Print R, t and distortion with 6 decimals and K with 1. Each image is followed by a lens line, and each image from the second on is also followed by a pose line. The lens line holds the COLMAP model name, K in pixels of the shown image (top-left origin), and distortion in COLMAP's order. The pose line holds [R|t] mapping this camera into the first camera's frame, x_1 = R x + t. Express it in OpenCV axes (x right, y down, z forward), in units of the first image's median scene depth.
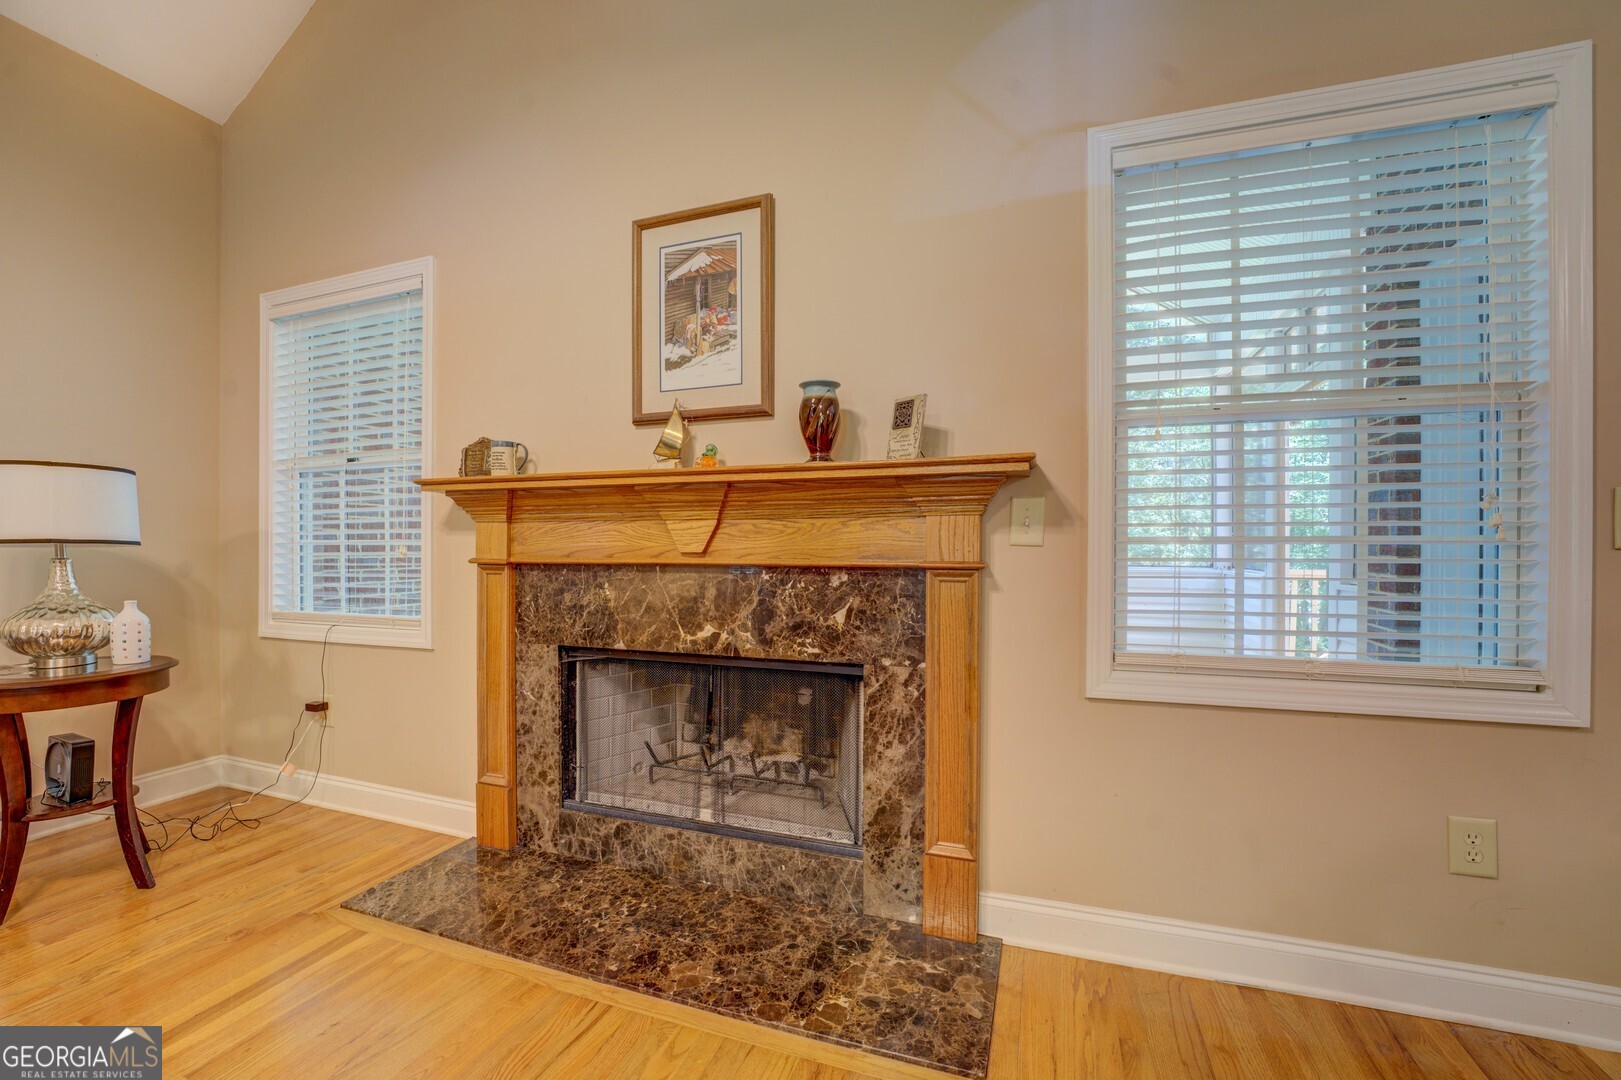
lens RADIAL K [[685.8, 0, 798.8], [0, 685.8, 545.1], [0, 0, 1]] dist [-0.022163, 0.004561]
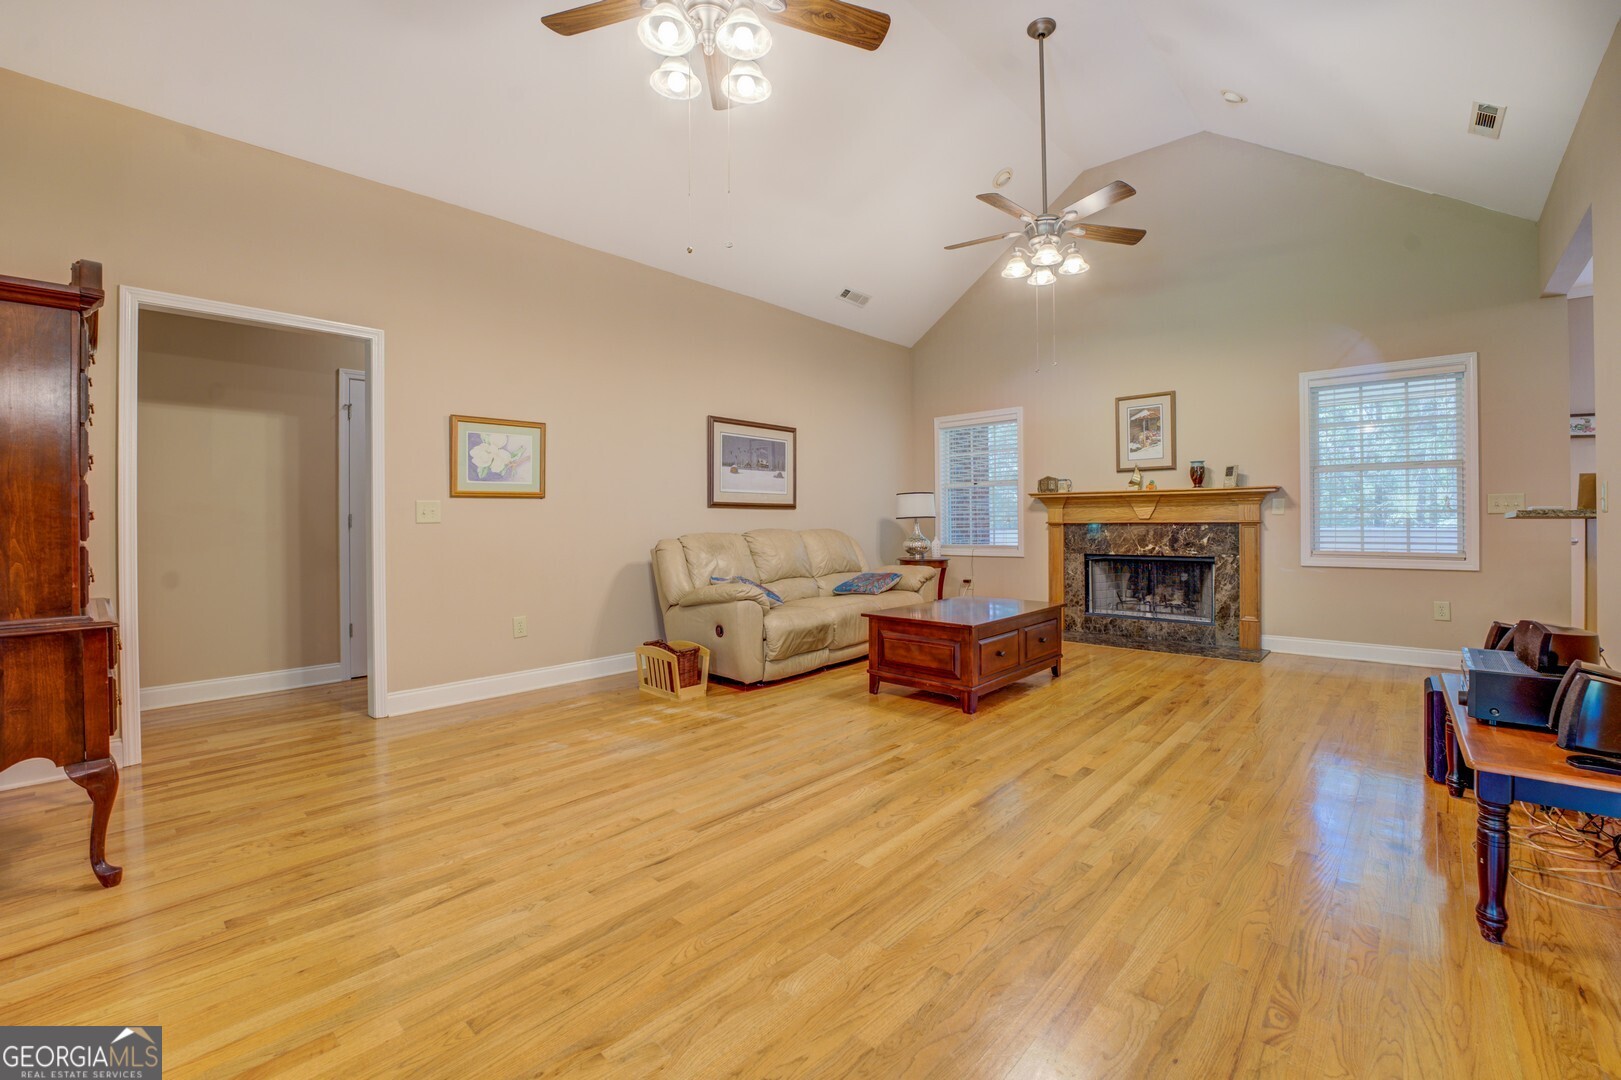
lens RADIAL K [[685.8, 0, 817.0], [0, 685.8, 517.5], [0, 0, 1]] dist [-0.022163, 0.004561]
pose [[0.928270, -0.010394, -0.371761, -0.366996], [0.009479, 0.999946, -0.004287, 0.005285], [0.371785, 0.000456, 0.928319, -2.134460]]
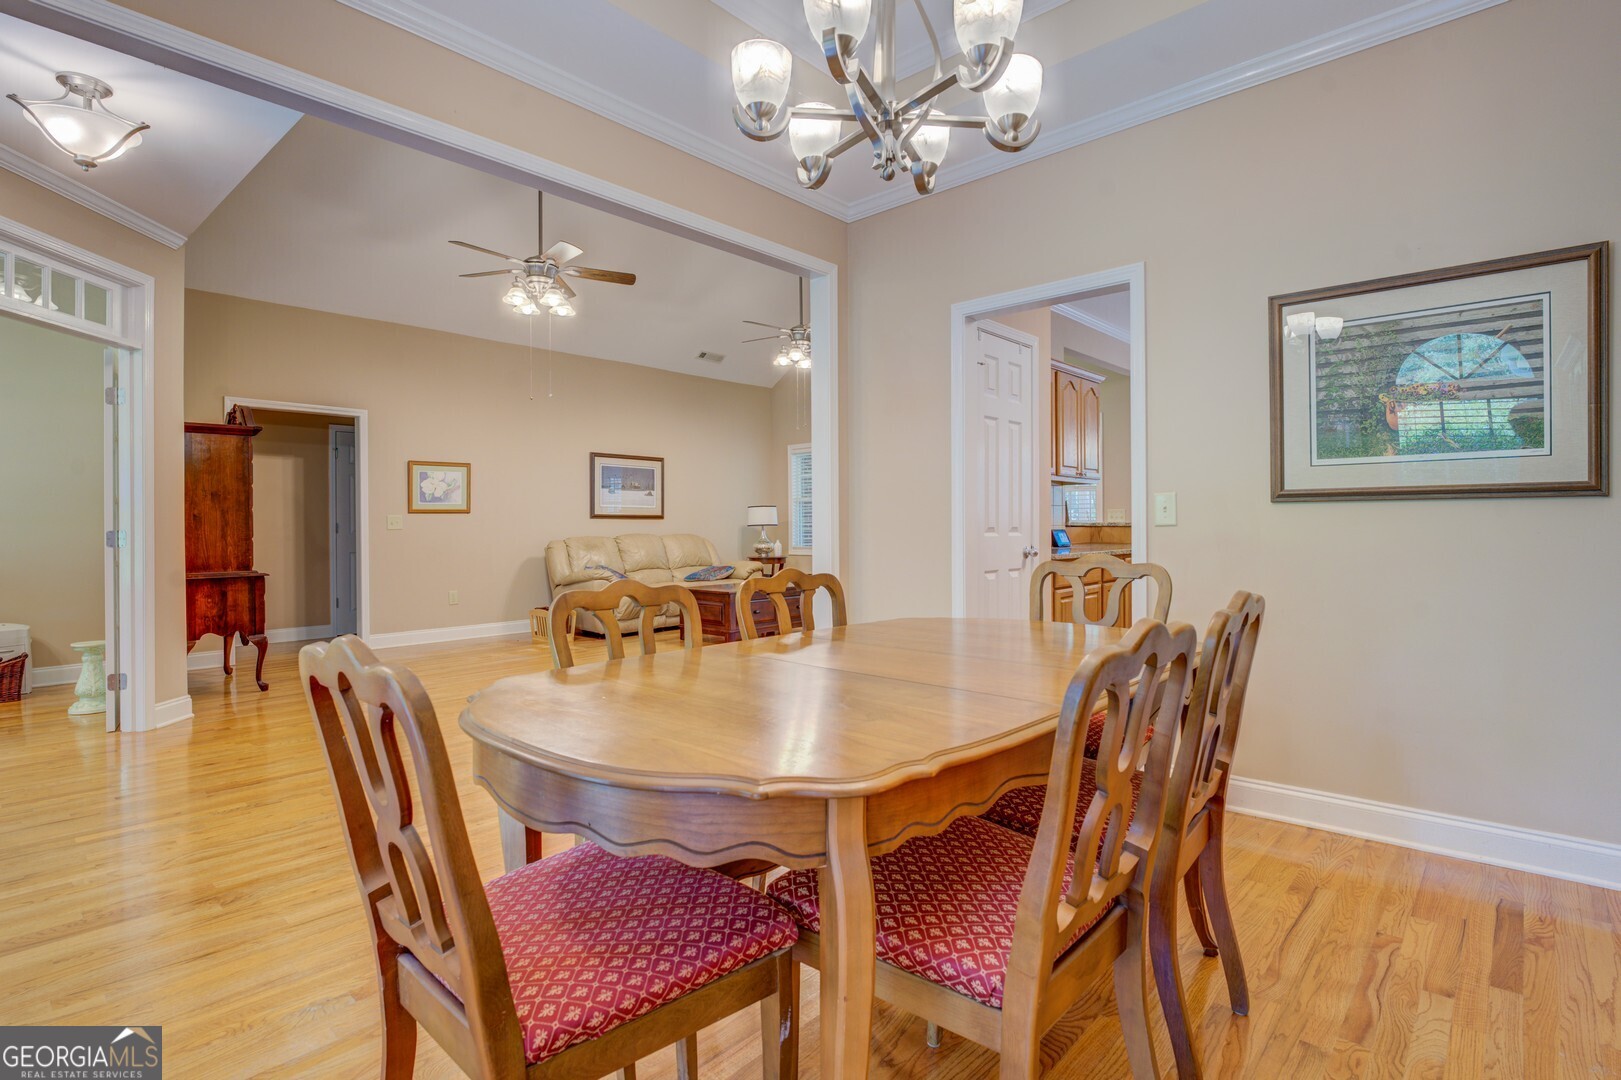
lens RADIAL K [[791.4, 0, 802.7], [0, 791.4, 516.3], [0, 0, 1]] dist [-0.002727, -0.000316]
pose [[0.925815, -0.015285, -0.377667, 0.901983], [0.011117, 0.999851, -0.013215, 0.009443], [0.377813, 0.008036, 0.925847, -3.319908]]
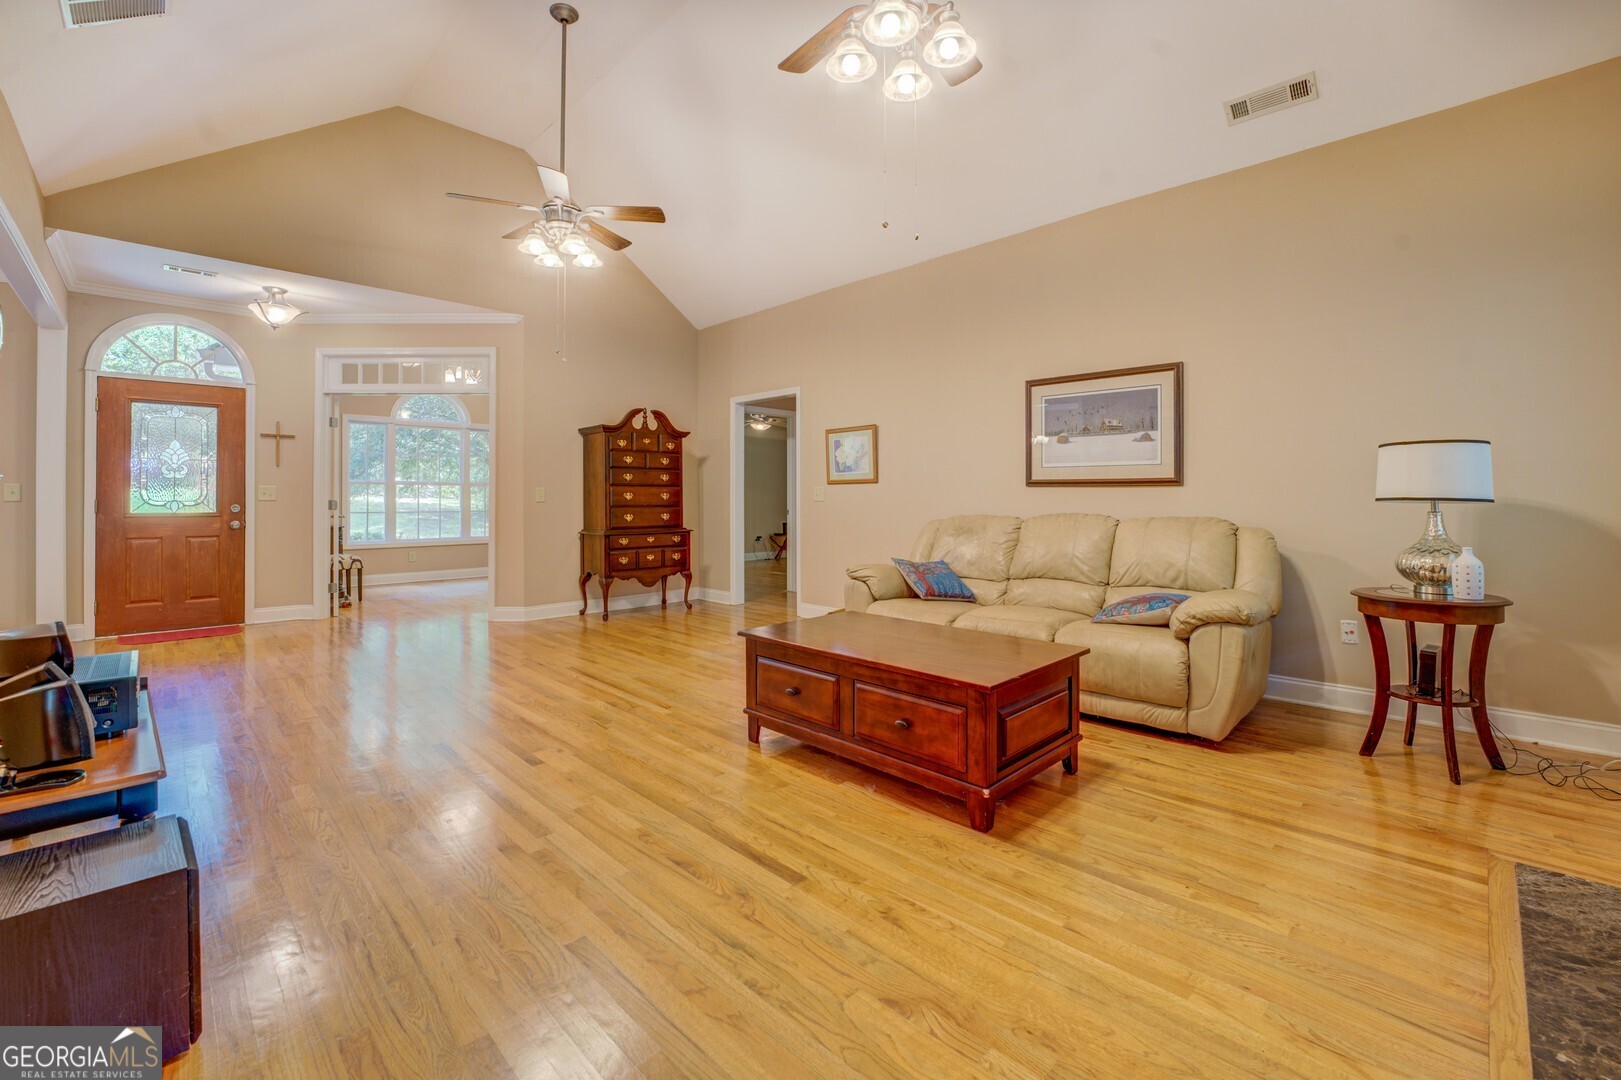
lens RADIAL K [[685.8, 0, 816.4], [0, 685.8, 493.9], [0, 0, 1]] dist [-0.022163, 0.004561]
pose [[-0.419880, -0.011238, -0.907510, 0.628262], [-0.002436, 0.999934, -0.011256, 0.002974], [0.907576, -0.002516, -0.419880, 0.462917]]
